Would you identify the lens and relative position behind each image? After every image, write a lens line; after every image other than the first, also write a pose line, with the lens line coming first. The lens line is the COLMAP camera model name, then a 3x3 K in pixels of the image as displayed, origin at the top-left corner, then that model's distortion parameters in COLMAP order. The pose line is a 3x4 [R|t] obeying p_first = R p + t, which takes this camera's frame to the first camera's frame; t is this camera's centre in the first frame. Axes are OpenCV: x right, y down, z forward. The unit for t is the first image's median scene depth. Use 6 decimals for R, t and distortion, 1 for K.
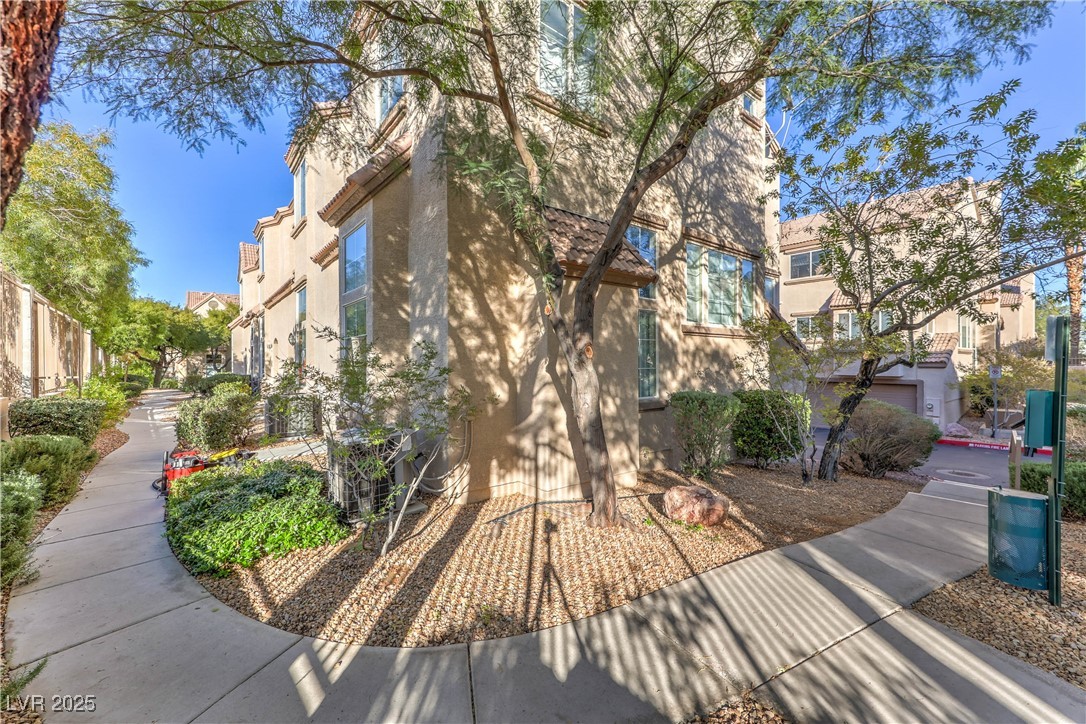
lens RADIAL K [[439.6, 0, 544.4], [0, 439.6, 363.9], [0, 0, 1]] dist [0.004952, 0.000411]
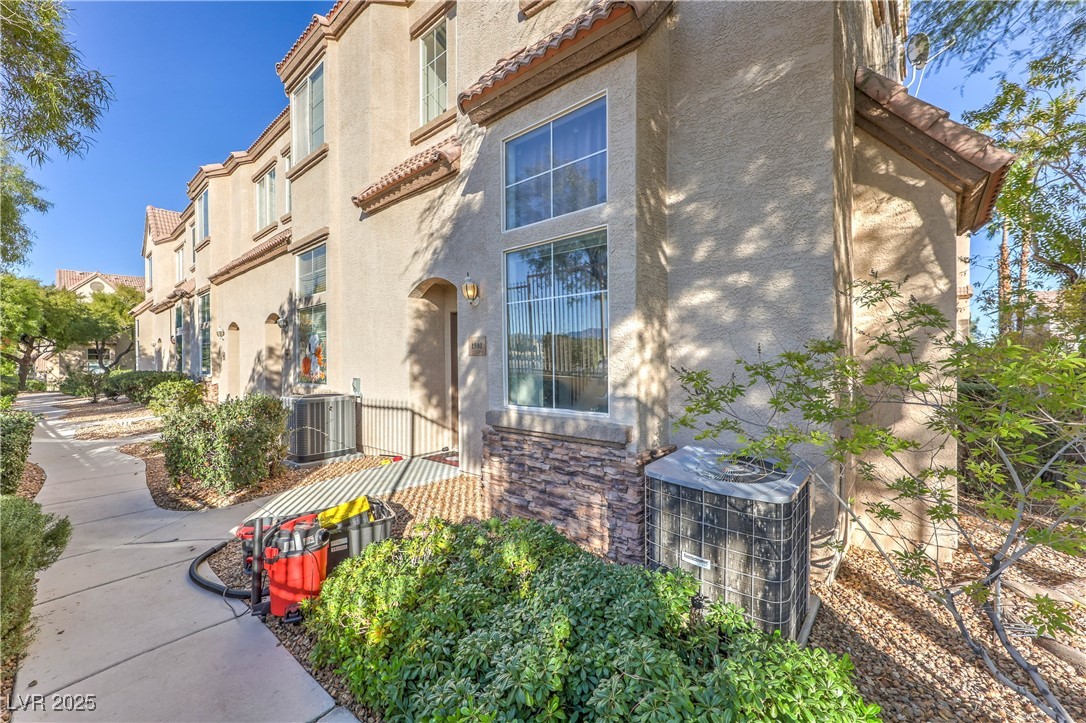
lens RADIAL K [[439.6, 0, 541.1], [0, 439.6, 362.6], [0, 0, 1]] dist [0.004952, 0.000411]
pose [[0.985482, -0.004312, 0.169725, -0.200523], [0.003726, 0.999986, 0.003771, 0.008842], [-0.169739, -0.003084, 0.985484, 0.150154]]
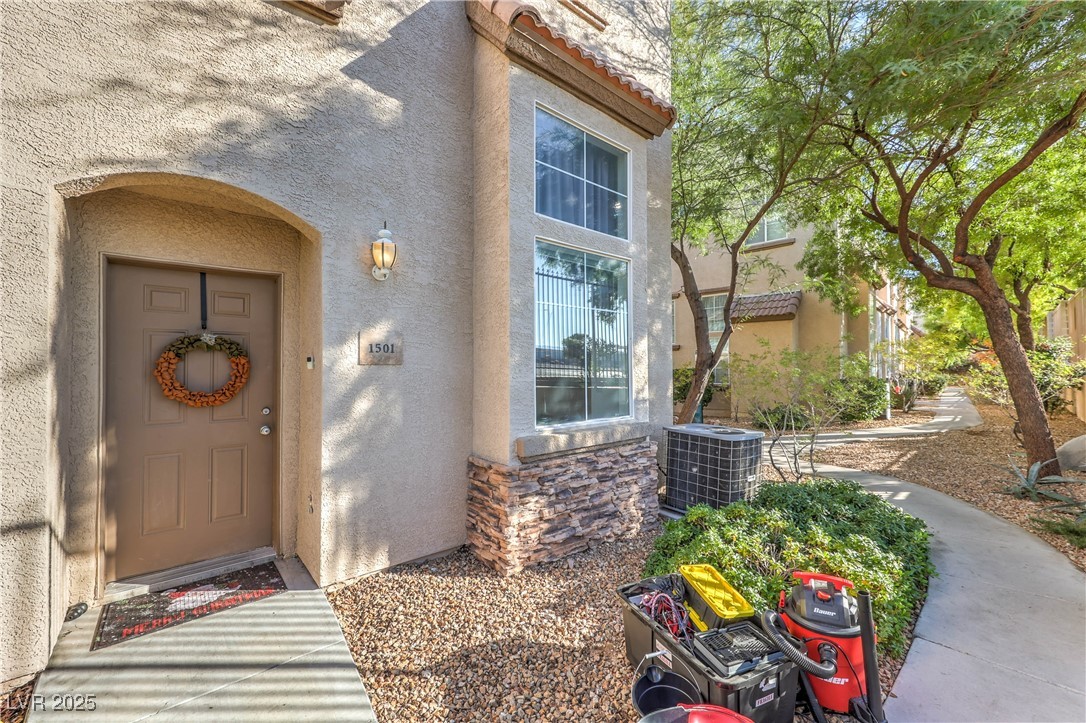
lens RADIAL K [[439.6, 0, 542.3], [0, 439.6, 359.3], [0, 0, 1]] dist [0.004952, 0.000411]
pose [[-0.038738, 0.019933, 0.999051, -0.376979], [0.006114, 0.999787, -0.019710, 0.006761], [-0.999231, 0.005345, -0.038852, 0.401296]]
